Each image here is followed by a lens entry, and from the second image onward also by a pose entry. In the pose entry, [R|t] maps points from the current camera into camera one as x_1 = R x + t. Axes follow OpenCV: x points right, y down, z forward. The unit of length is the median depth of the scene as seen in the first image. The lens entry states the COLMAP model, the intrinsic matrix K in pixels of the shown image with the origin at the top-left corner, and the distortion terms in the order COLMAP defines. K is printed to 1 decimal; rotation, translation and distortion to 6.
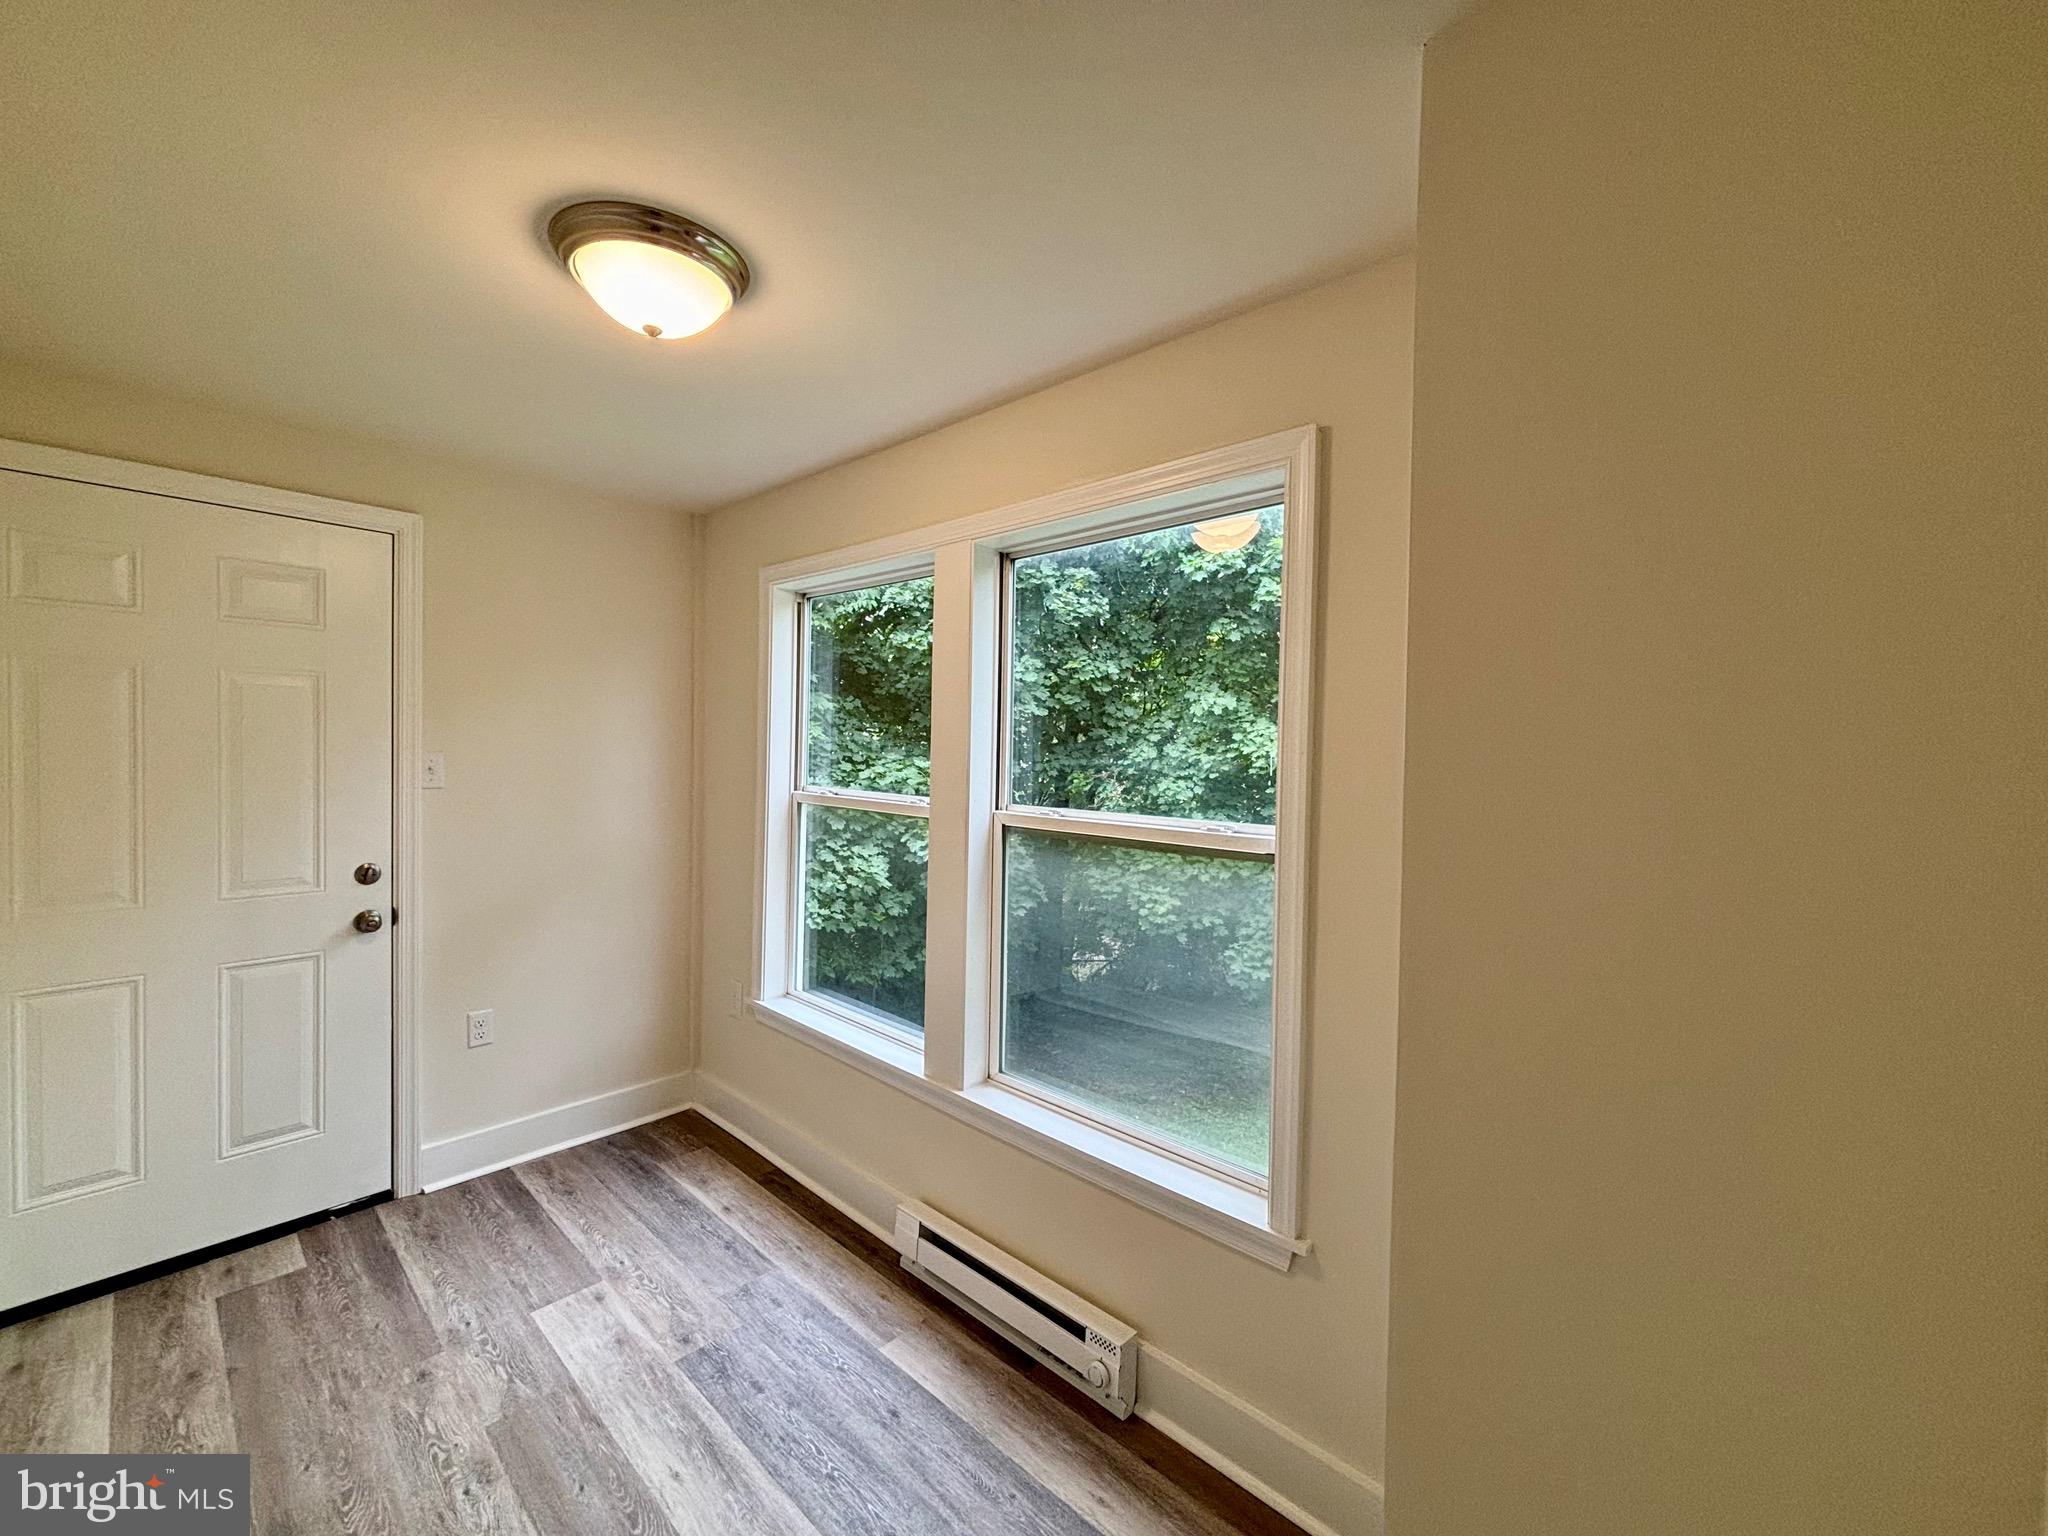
lens RADIAL K [[829.4, 0, 1016.7], [0, 829.4, 768.4], [0, 0, 1]] dist [-0.004260, 0.002305]
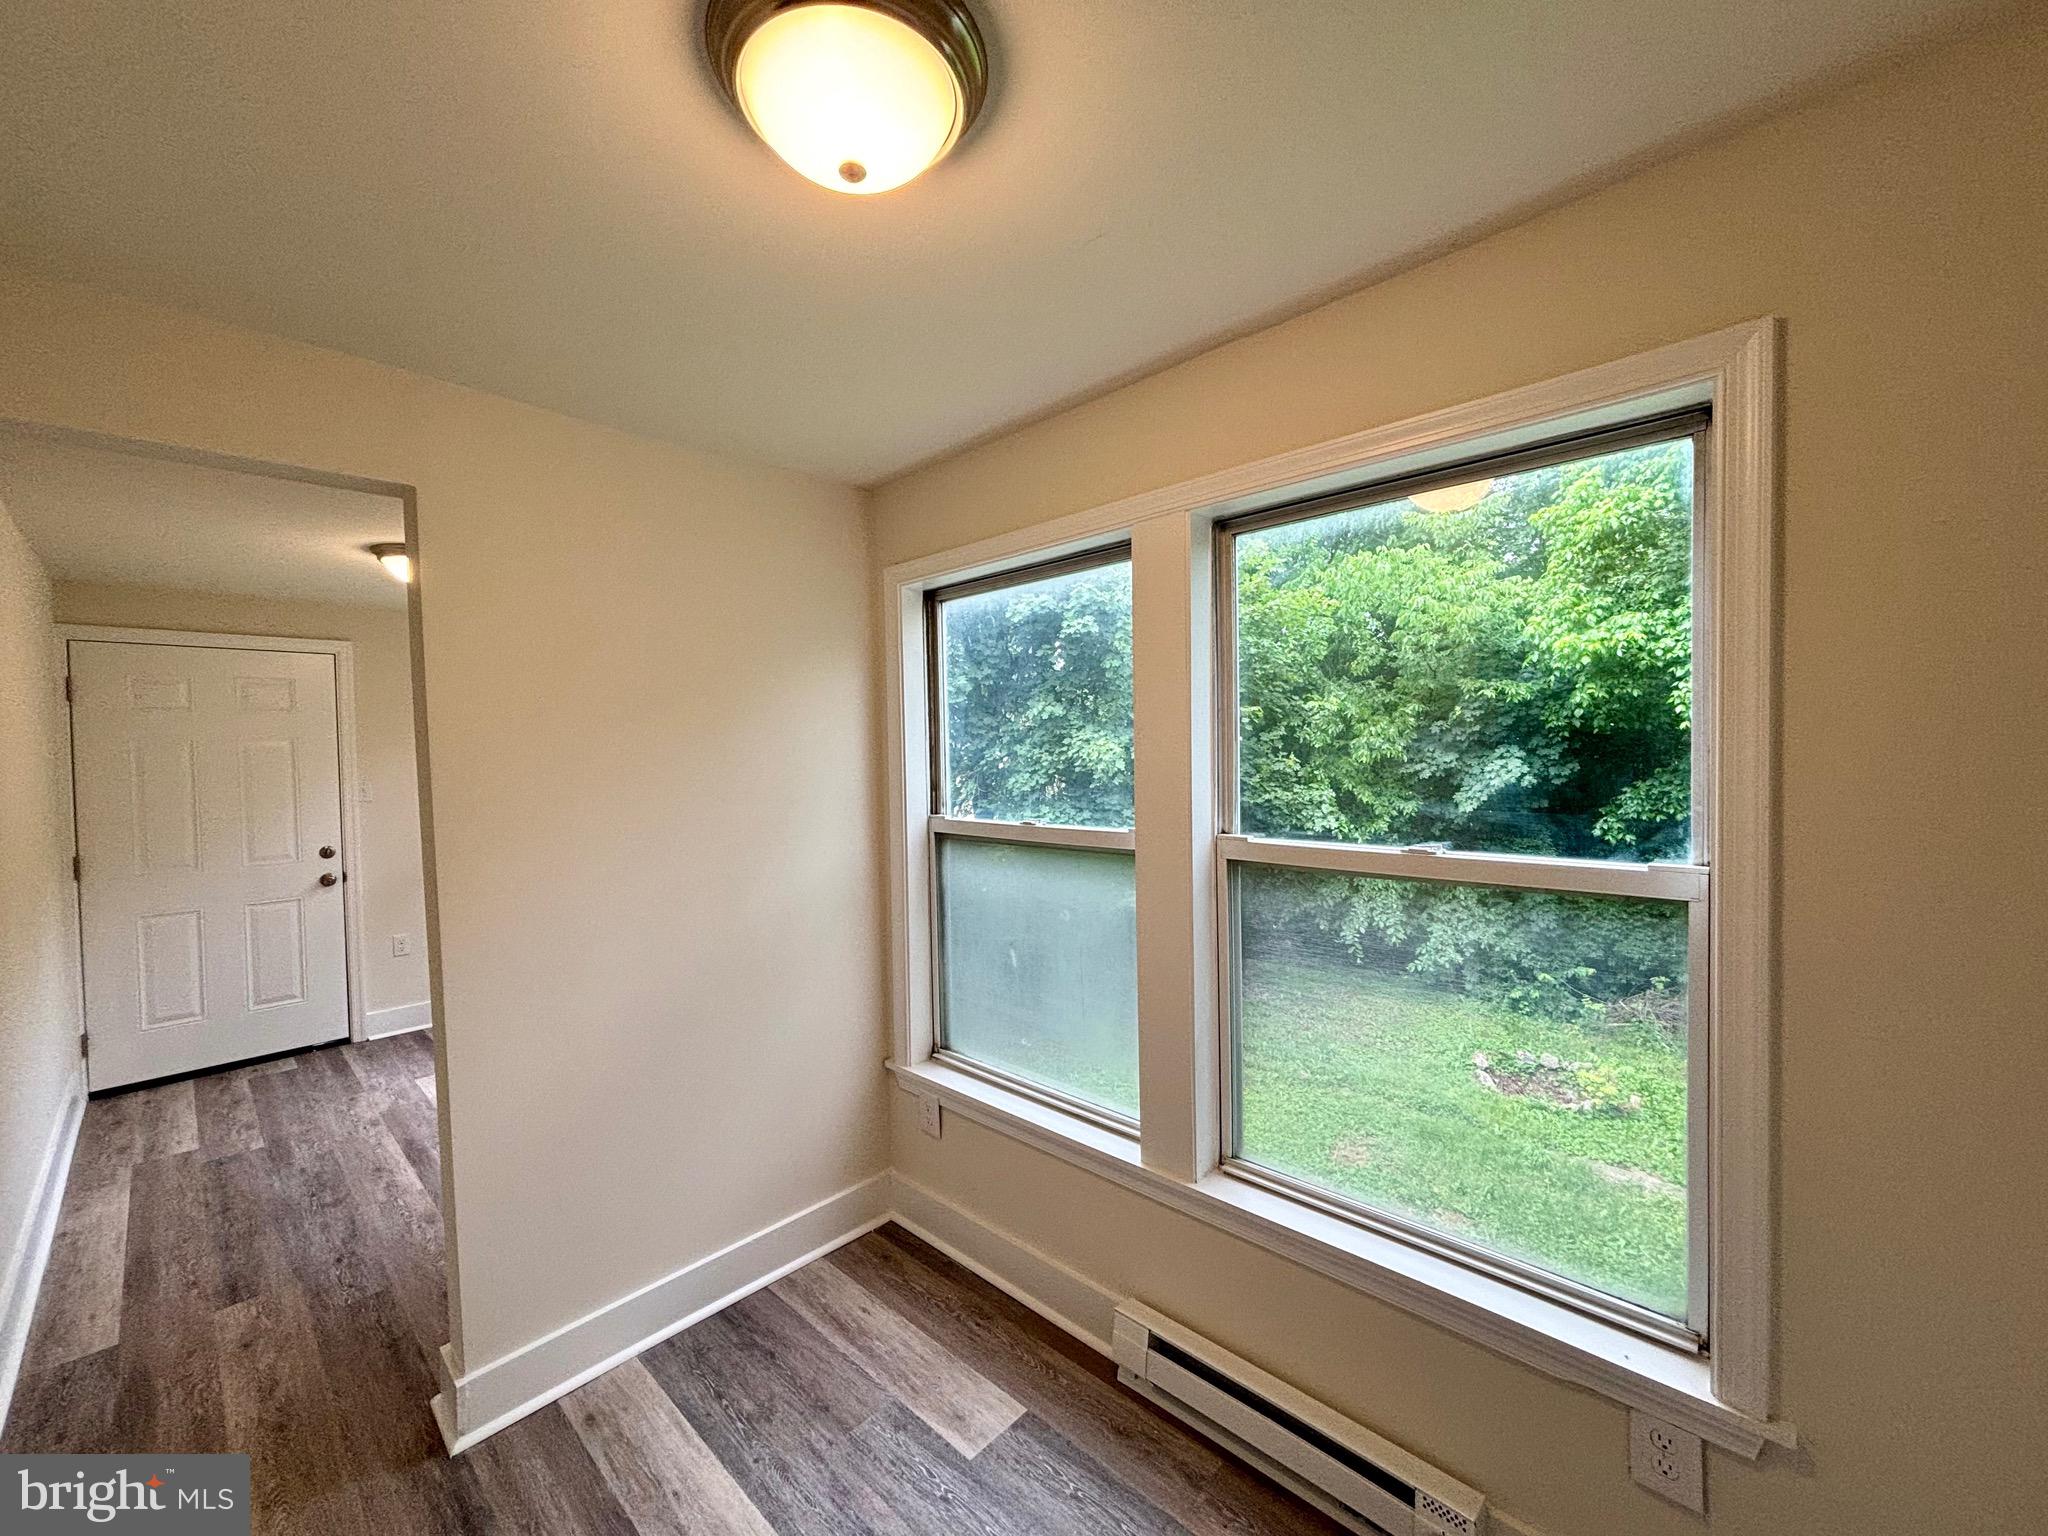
lens RADIAL K [[829.4, 0, 1028.7], [0, 829.4, 767.0], [0, 0, 1]] dist [-0.004260, 0.002305]
pose [[0.999178, -0.038648, -0.012253, 0.703204], [0.038649, 0.999253, -0.000110, 0.006362], [0.012248, -0.000364, 0.999925, -0.705703]]
